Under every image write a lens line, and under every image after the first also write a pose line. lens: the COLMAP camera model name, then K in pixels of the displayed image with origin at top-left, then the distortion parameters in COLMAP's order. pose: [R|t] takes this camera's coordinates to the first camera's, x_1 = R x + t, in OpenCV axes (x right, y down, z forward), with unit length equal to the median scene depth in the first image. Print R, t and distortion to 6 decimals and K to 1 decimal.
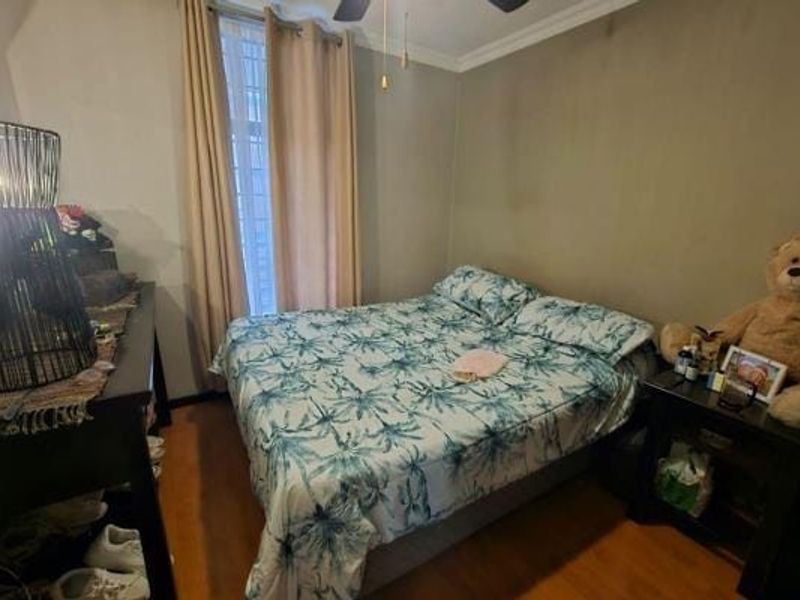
lens RADIAL K [[373.7, 0, 403.8], [0, 373.7, 299.7], [0, 0, 1]] dist [-0.000660, -0.000017]
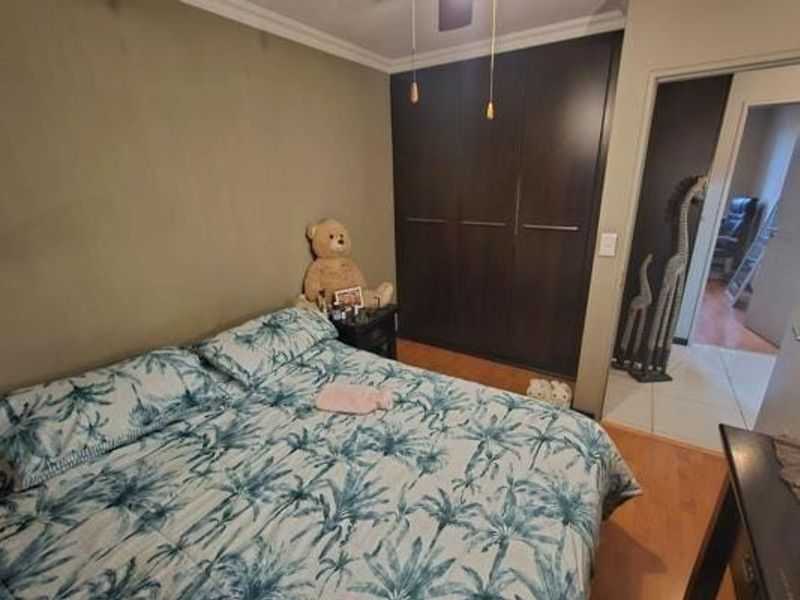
lens RADIAL K [[373.7, 0, 403.9], [0, 373.7, 300.3], [0, 0, 1]] dist [-0.000660, -0.000017]
pose [[-0.435156, -0.304241, 0.847394, -0.554129], [0.242619, 0.866738, 0.435776, -0.403345], [-0.867050, 0.395224, -0.303352, 1.014032]]
